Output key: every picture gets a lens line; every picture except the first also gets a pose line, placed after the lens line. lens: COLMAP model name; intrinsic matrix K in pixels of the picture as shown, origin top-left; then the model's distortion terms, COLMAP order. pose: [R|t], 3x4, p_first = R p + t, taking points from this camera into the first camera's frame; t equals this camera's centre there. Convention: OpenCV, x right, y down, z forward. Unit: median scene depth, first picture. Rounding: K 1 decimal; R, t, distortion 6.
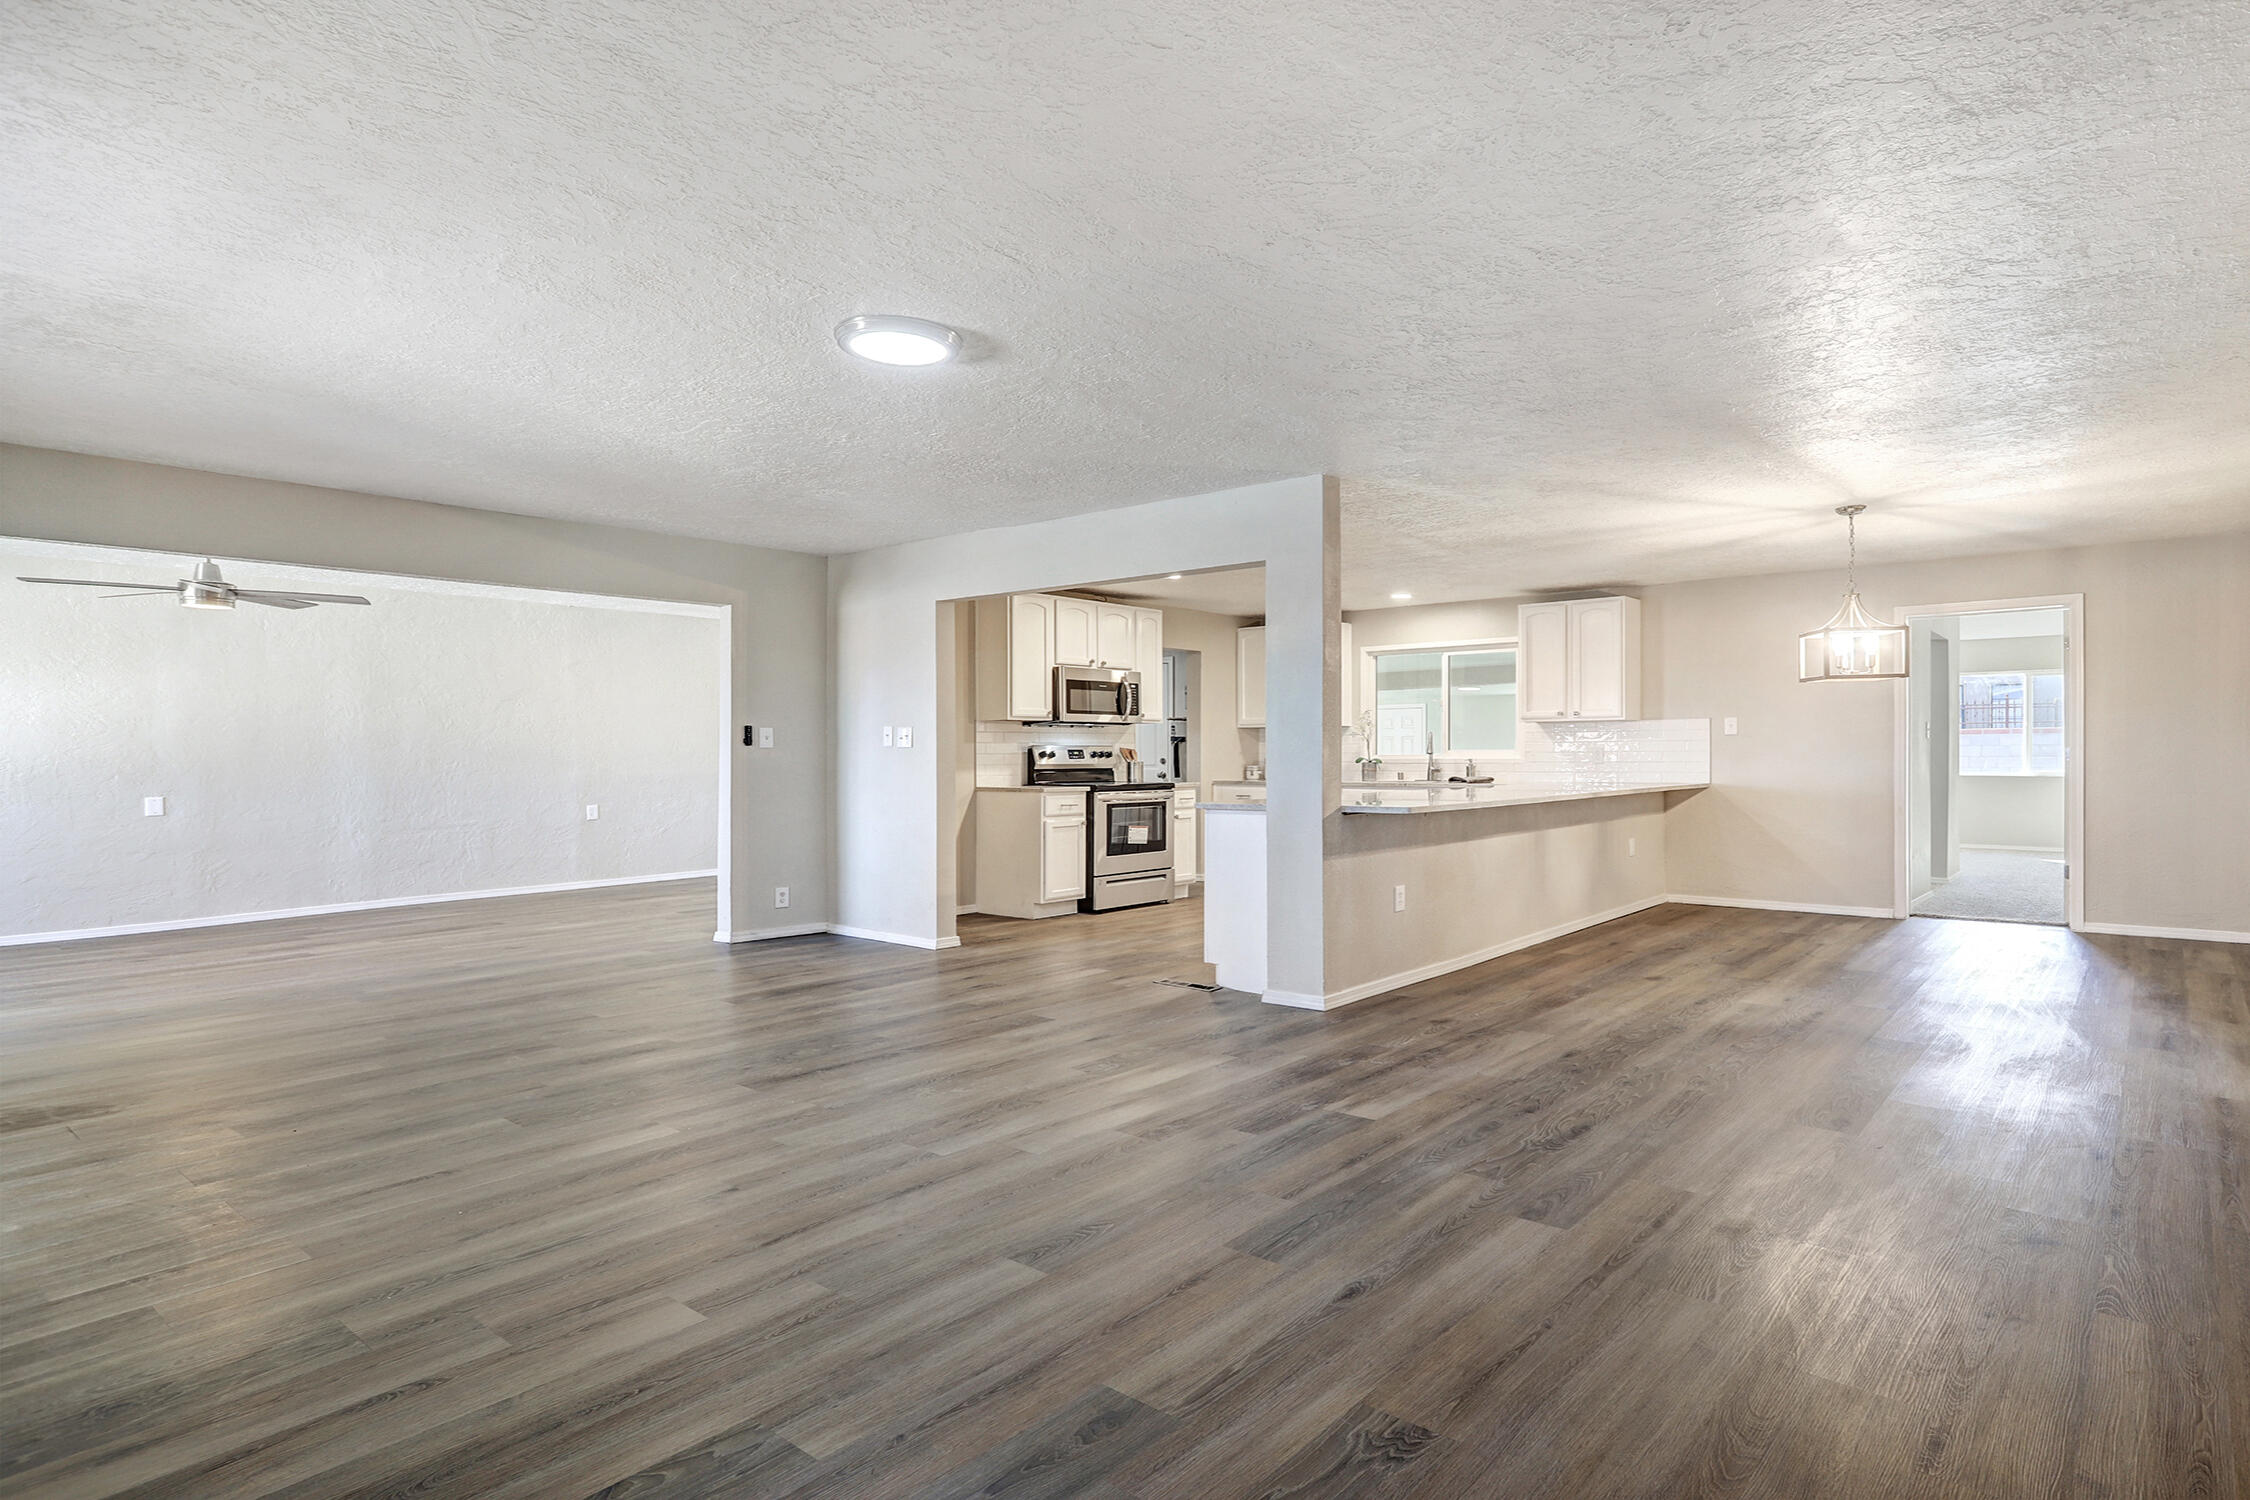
lens RADIAL K [[1101.7, 0, 1214.4], [0, 1101.7, 744.5], [0, 0, 1]] dist [-0.011256, -0.000007]
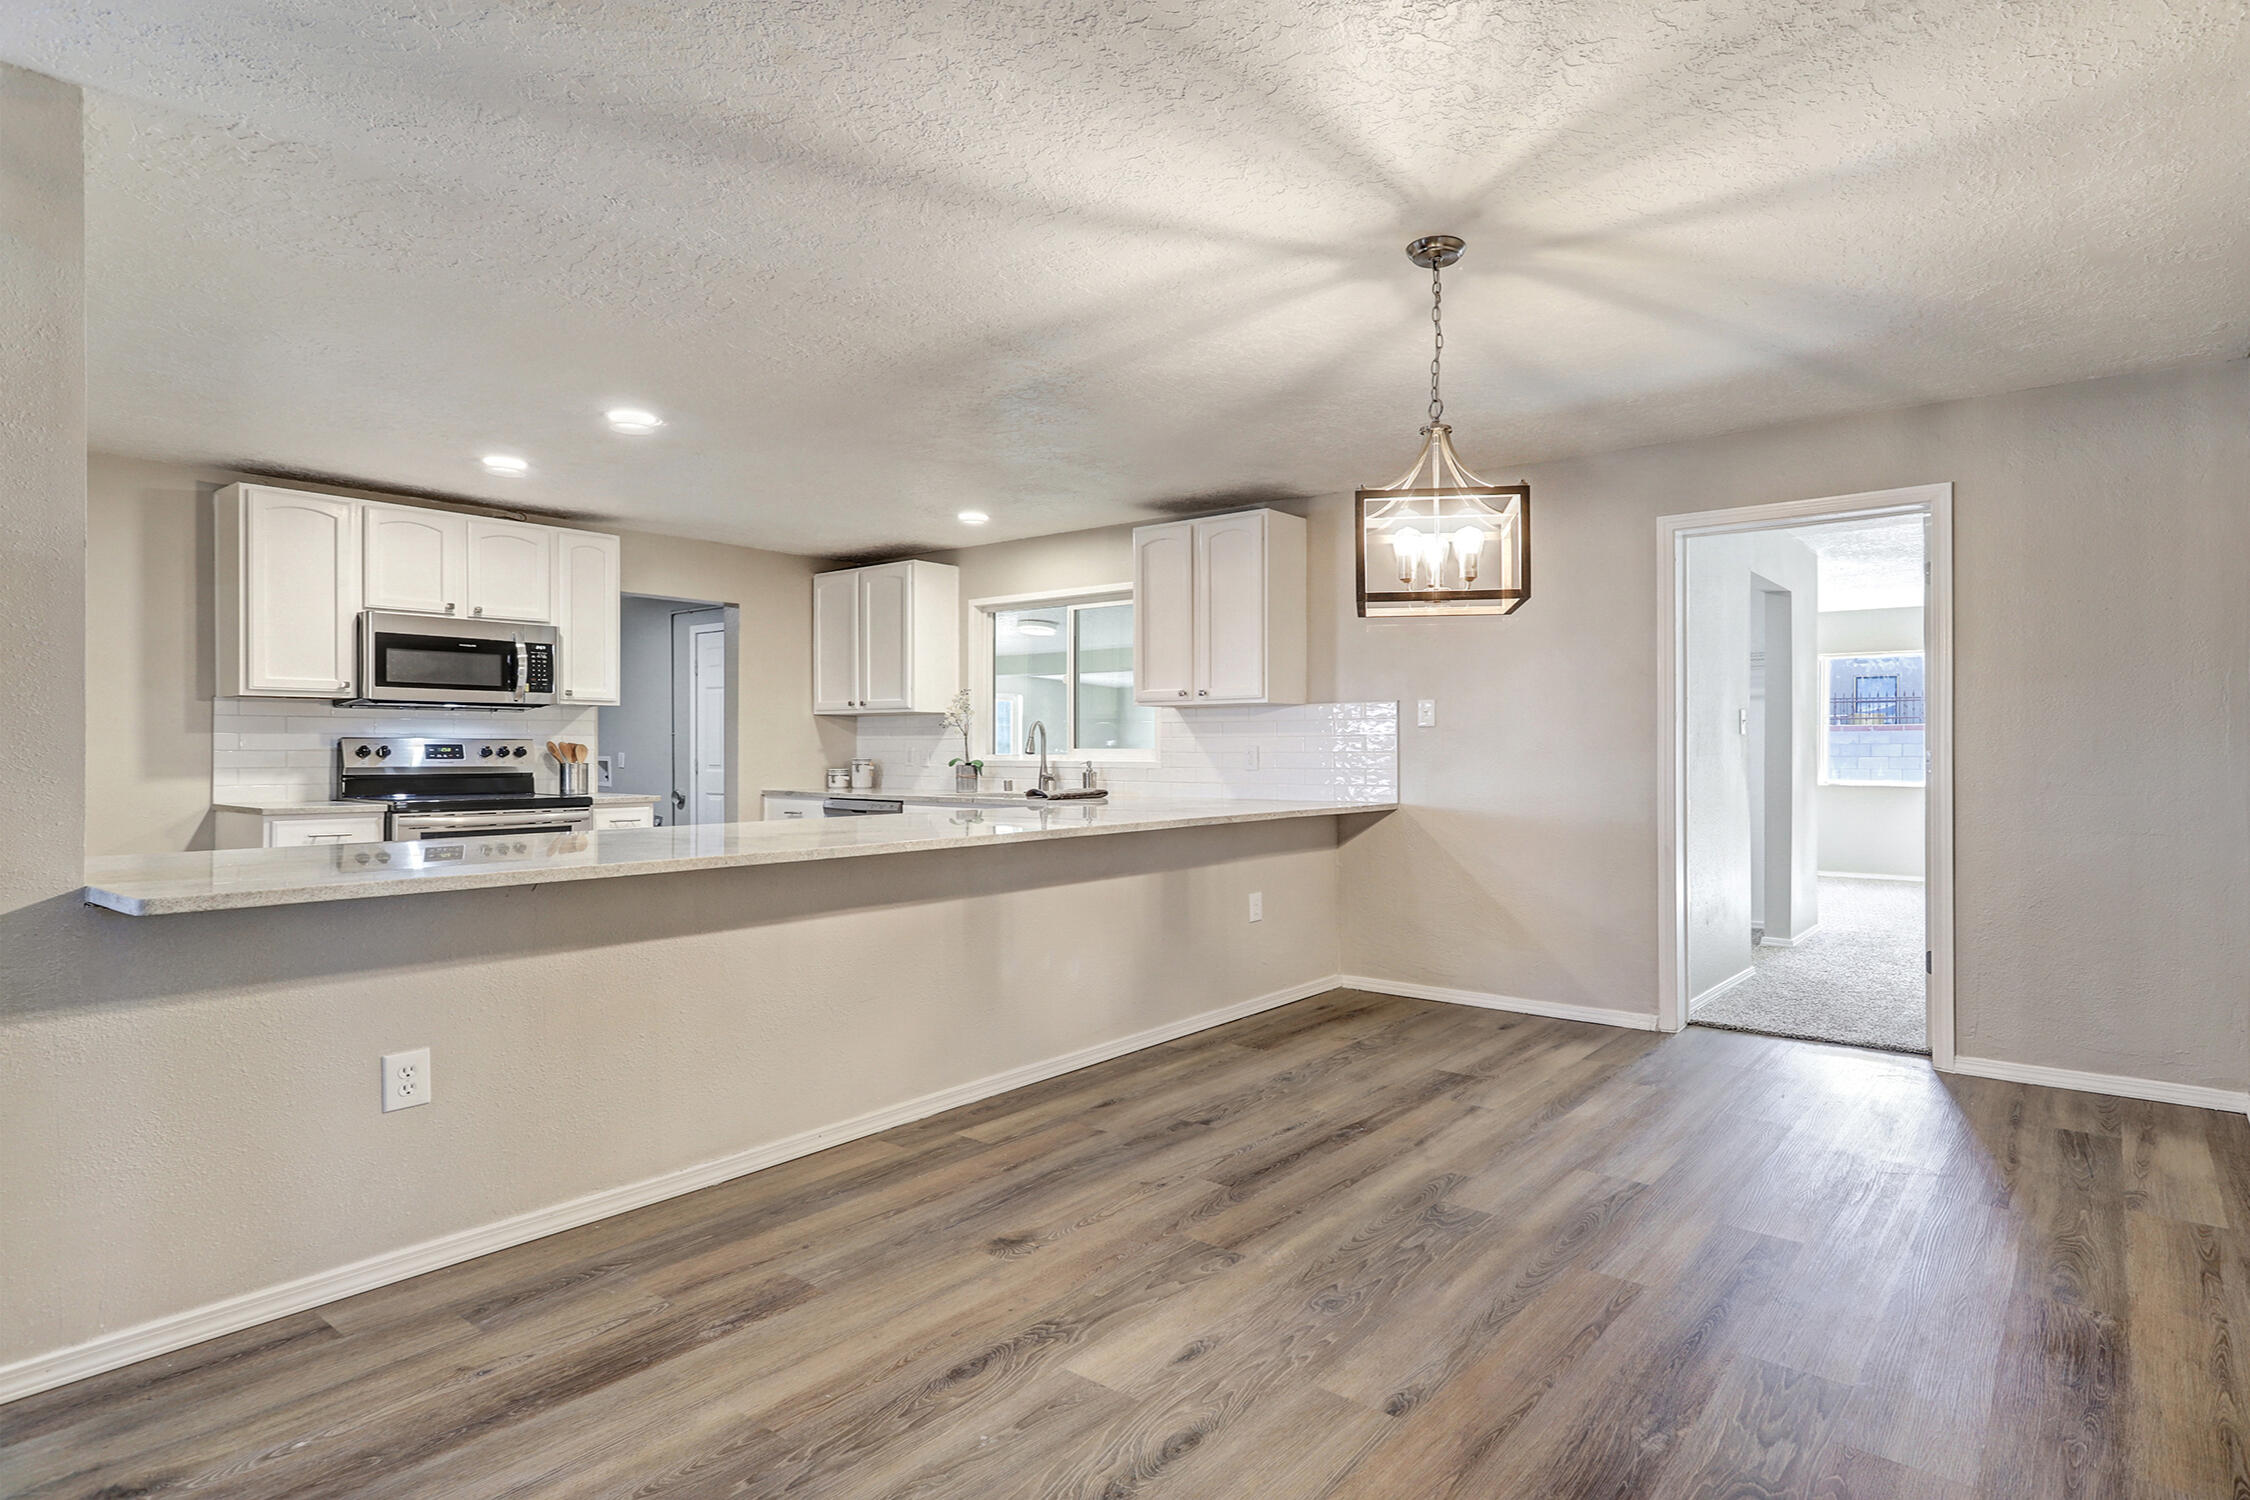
lens RADIAL K [[1101.7, 0, 1214.4], [0, 1101.7, 744.5], [0, 0, 1]] dist [-0.011256, -0.000007]
pose [[0.999519, 0.005971, 0.030447, 0.317490], [-0.006084, 0.999975, 0.003593, -0.000481], [-0.030425, -0.003777, 0.999530, 0.357785]]
